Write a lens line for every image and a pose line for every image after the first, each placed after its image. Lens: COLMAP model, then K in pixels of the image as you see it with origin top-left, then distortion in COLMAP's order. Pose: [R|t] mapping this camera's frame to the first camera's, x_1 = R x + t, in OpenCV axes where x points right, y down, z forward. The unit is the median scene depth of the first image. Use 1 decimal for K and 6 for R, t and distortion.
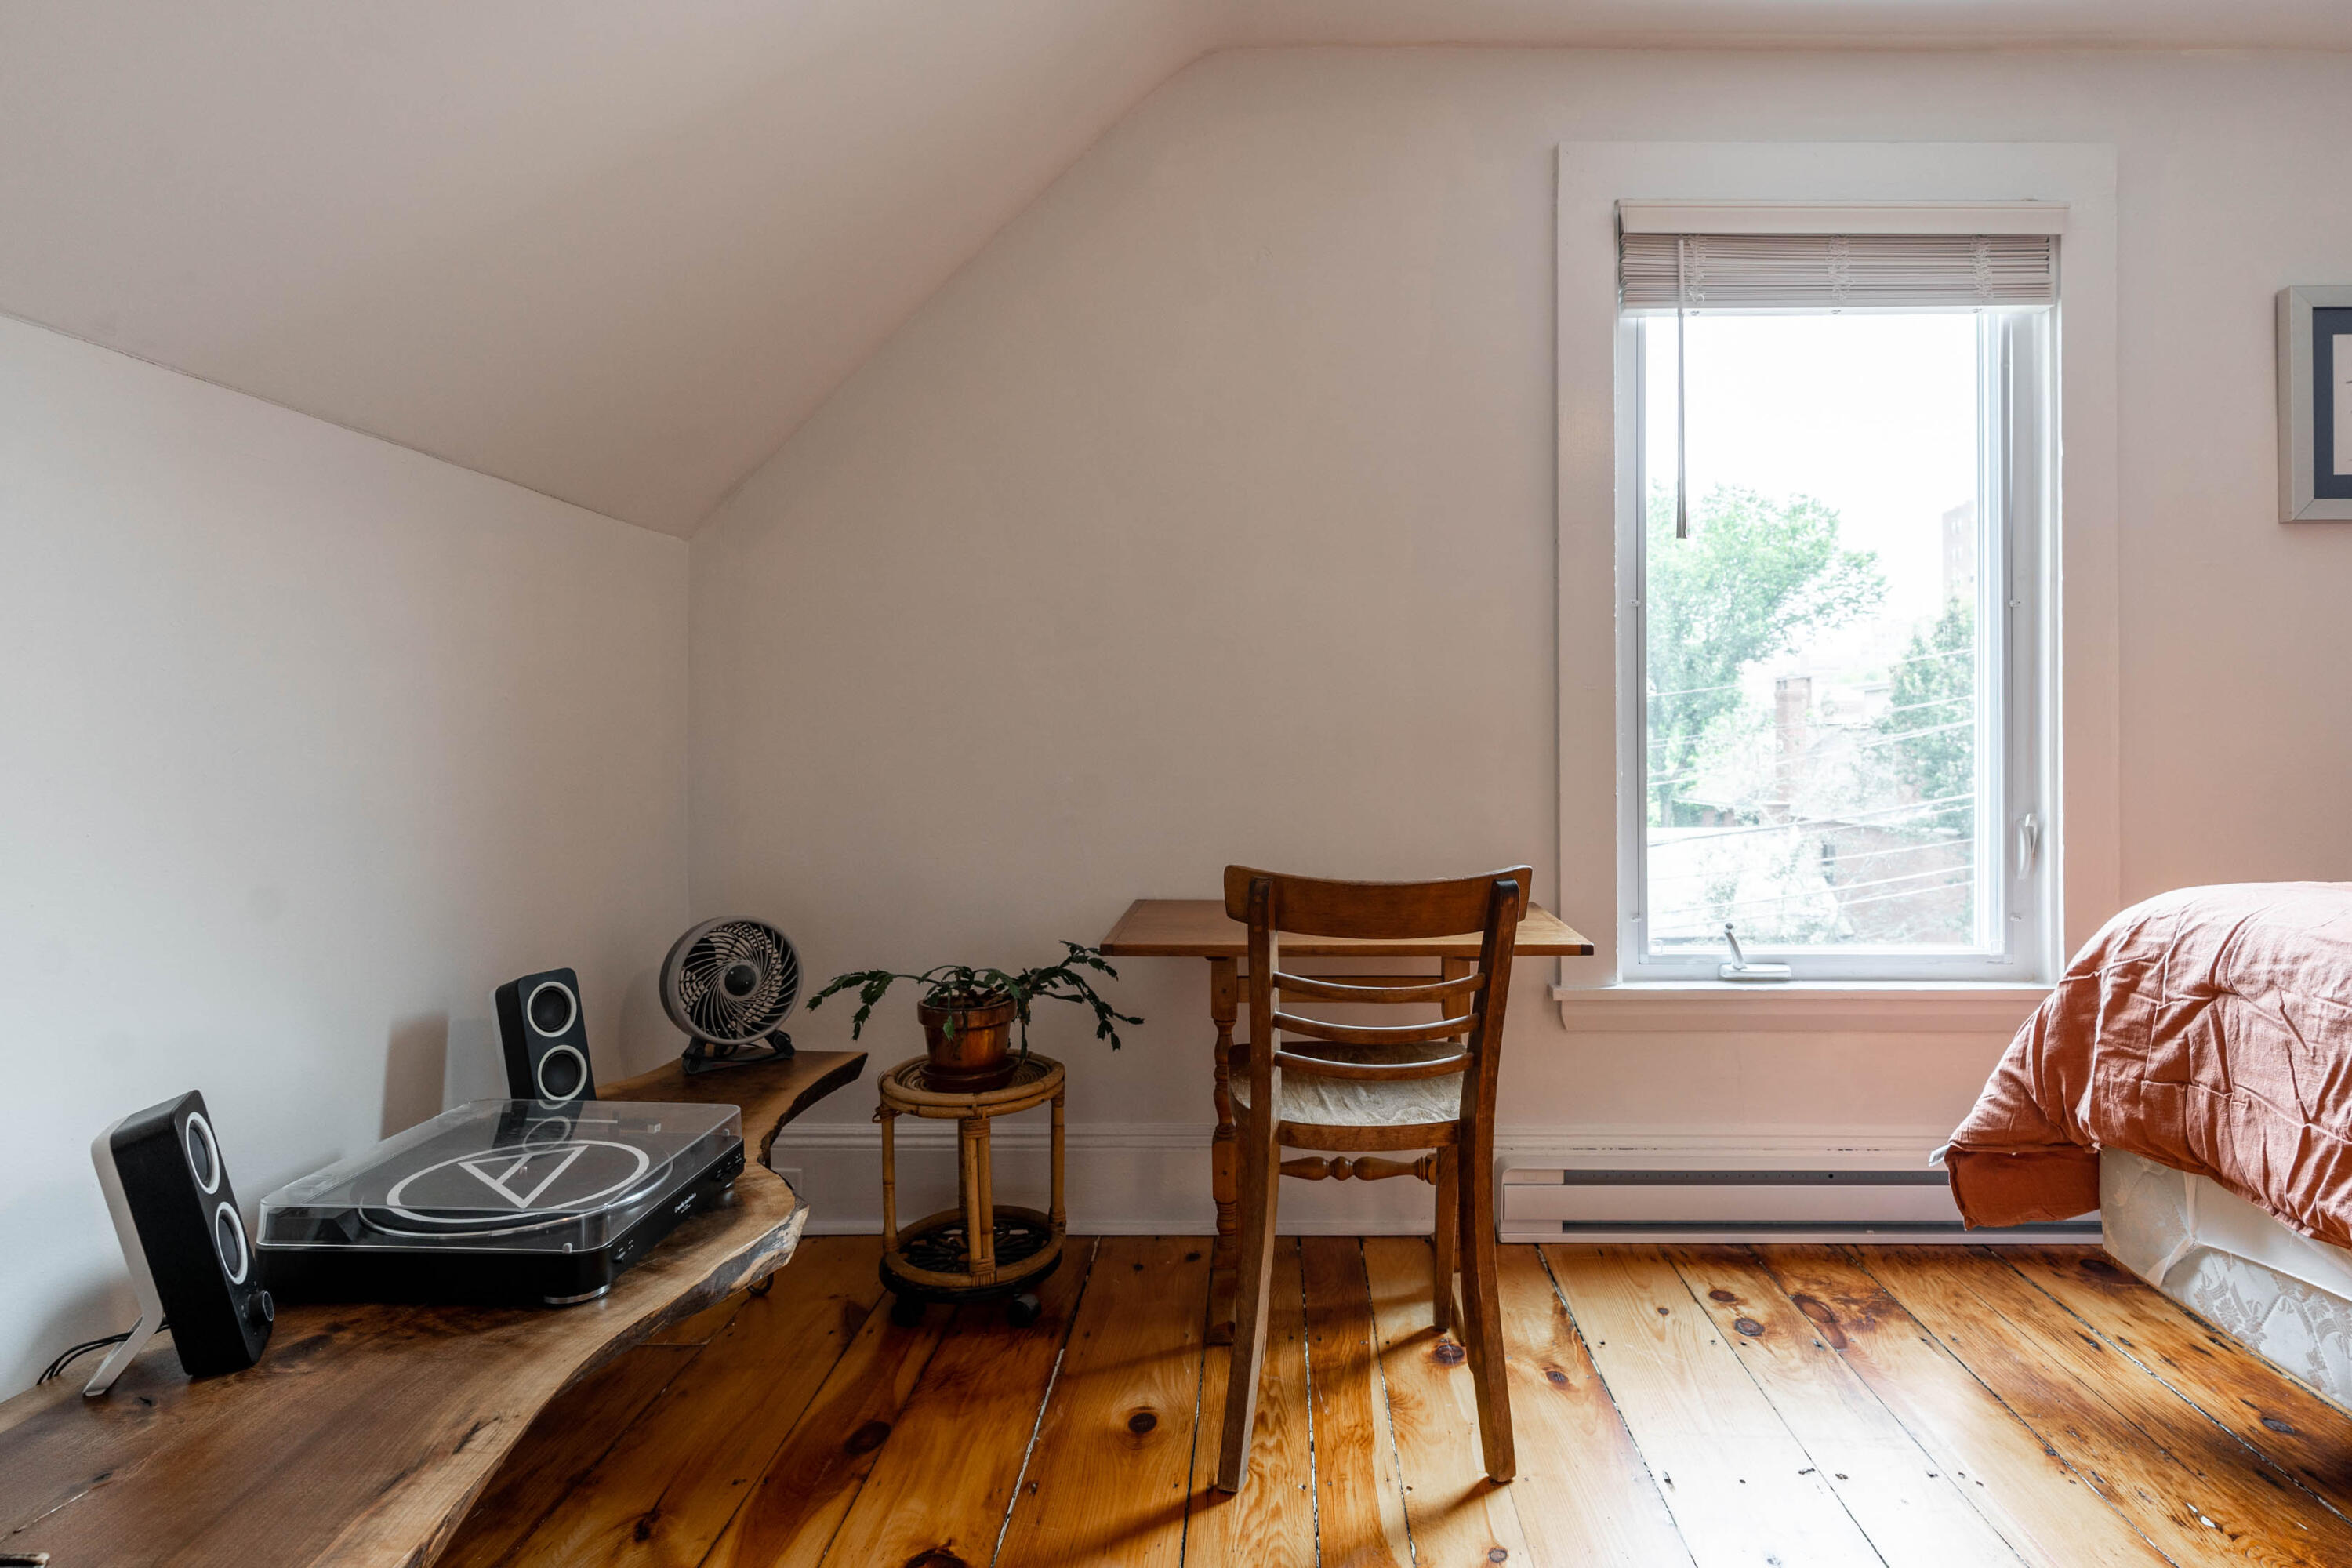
lens RADIAL K [[1300.3, 0, 1343.7], [0, 1300.3, 726.9], [0, 0, 1]] dist [0.003882, -0.000848]
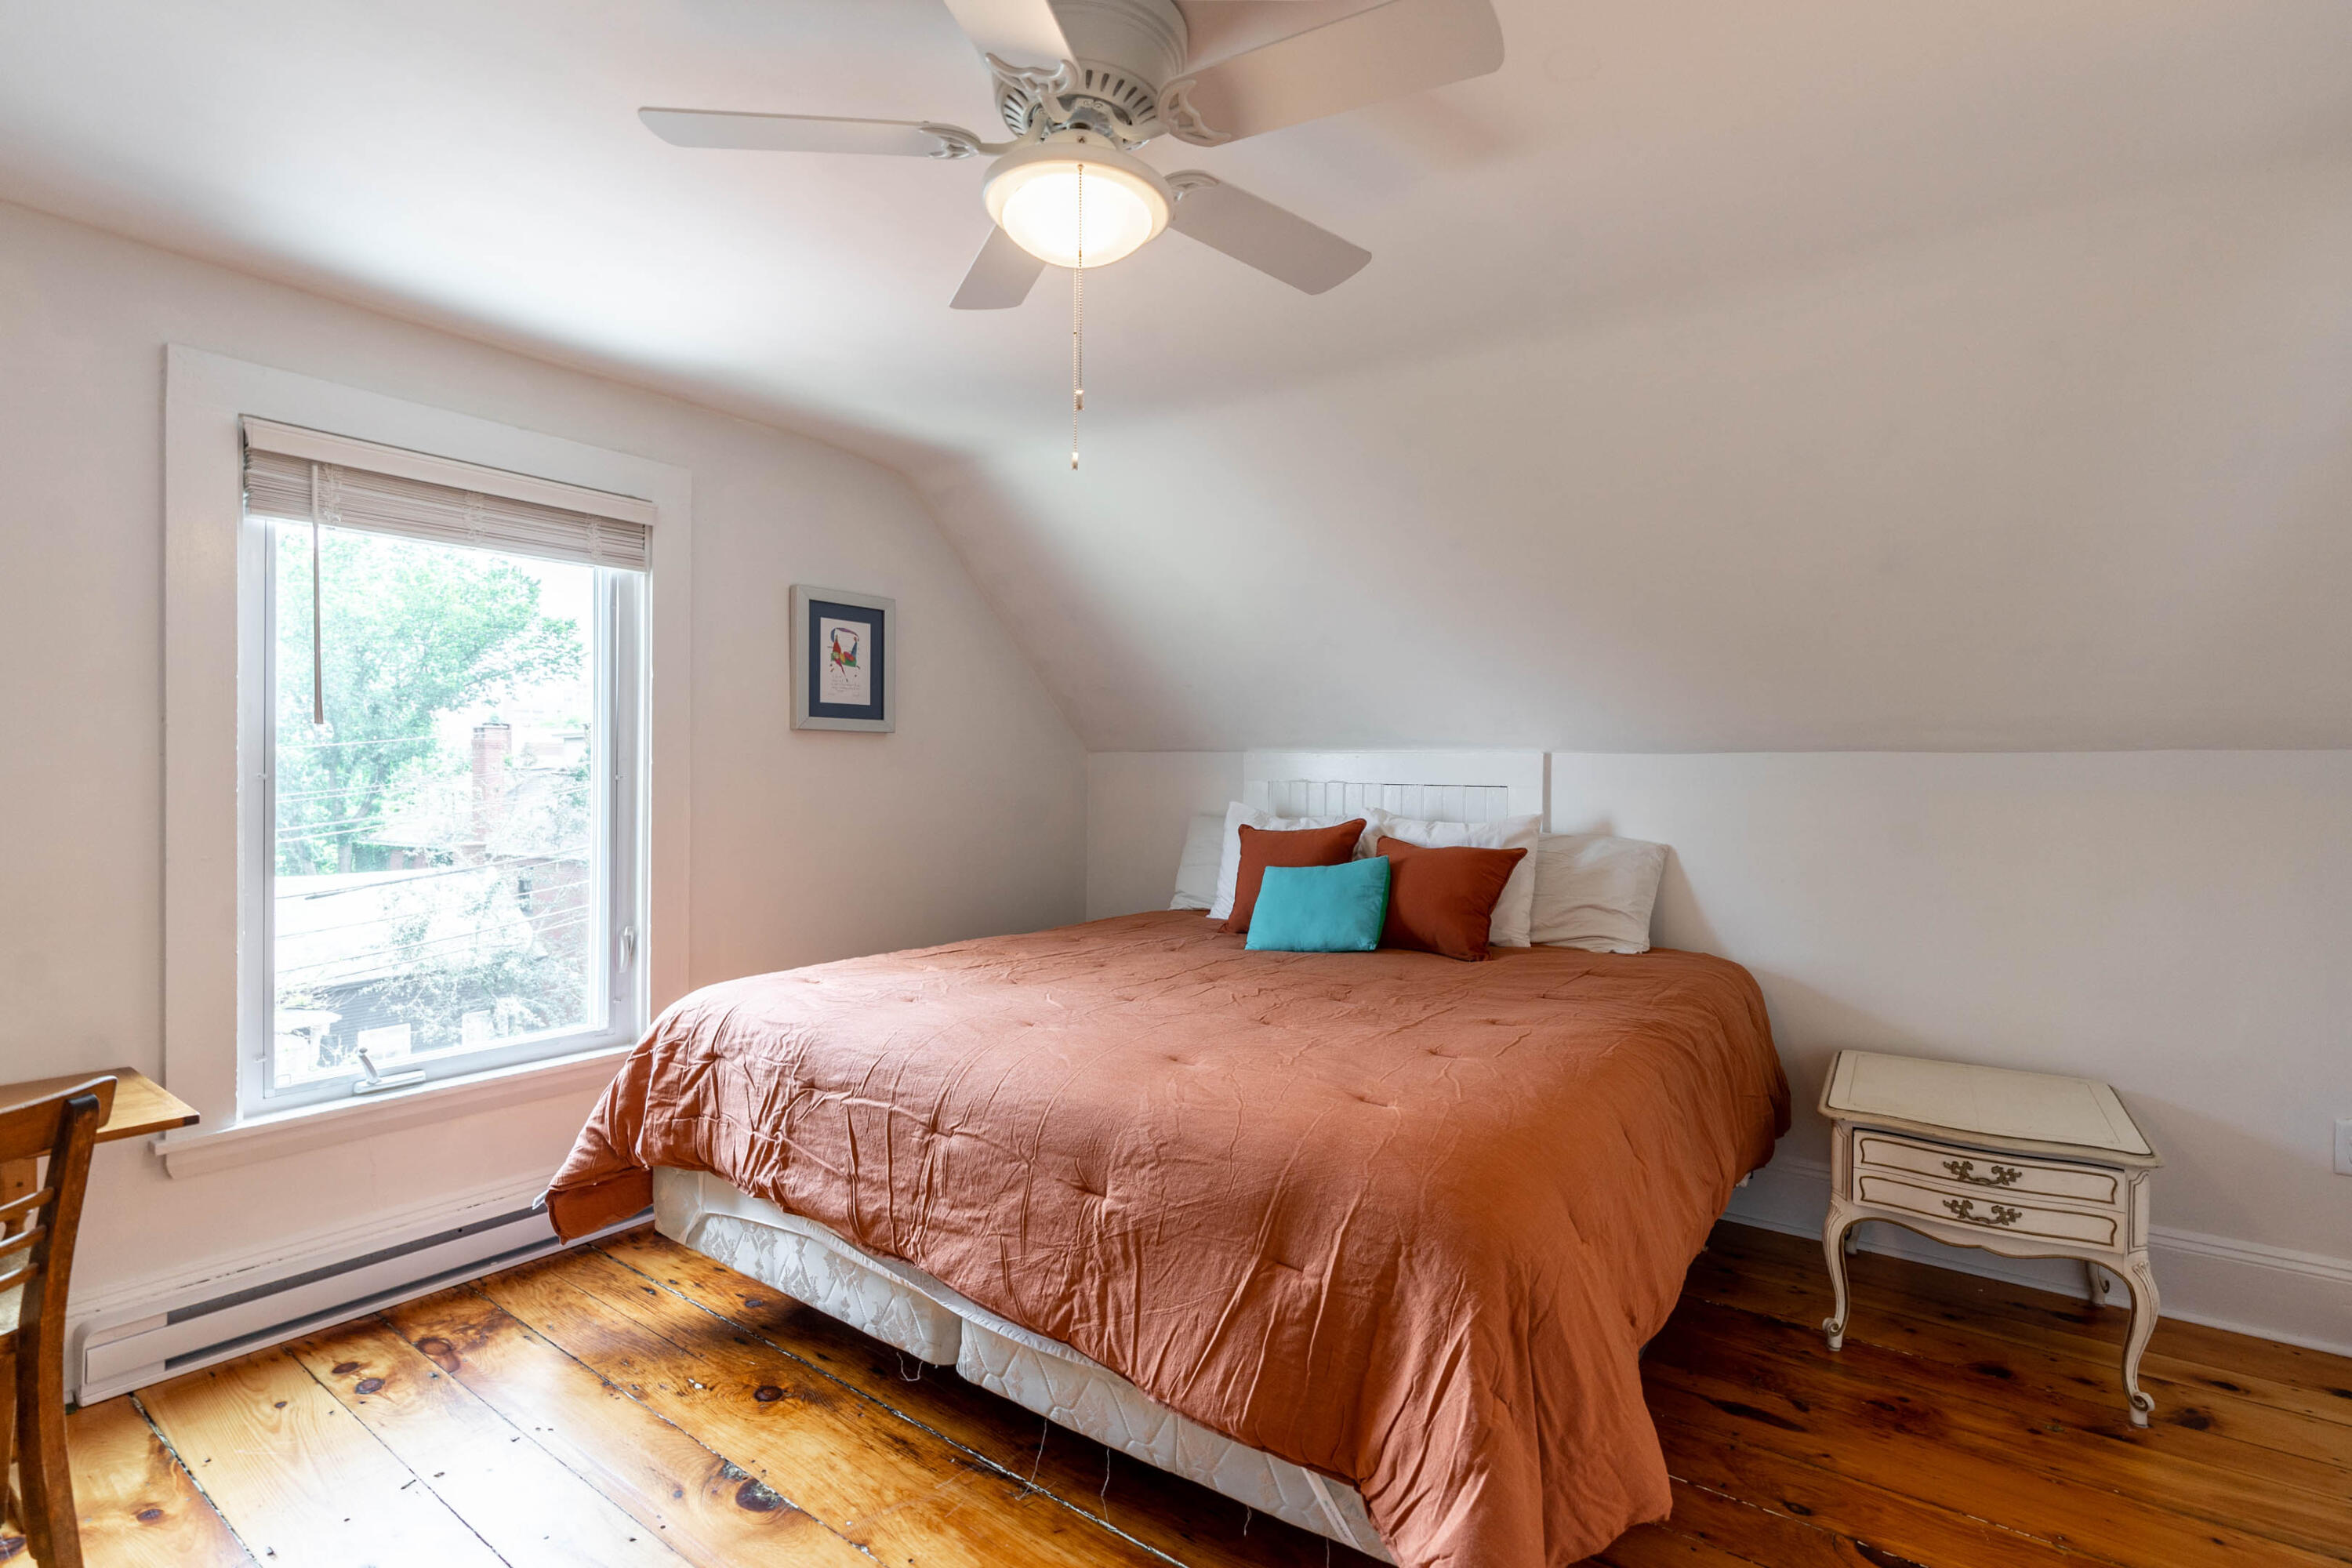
lens RADIAL K [[1048.1, 0, 1195.9], [0, 1048.1, 779.0], [0, 0, 1]] dist [0.013391, -0.004399]
pose [[0.606758, 0.002137, 0.794884, -0.013409], [-0.012477, 0.999899, 0.006835, -0.143747], [-0.794789, -0.014065, 0.606723, -0.245799]]
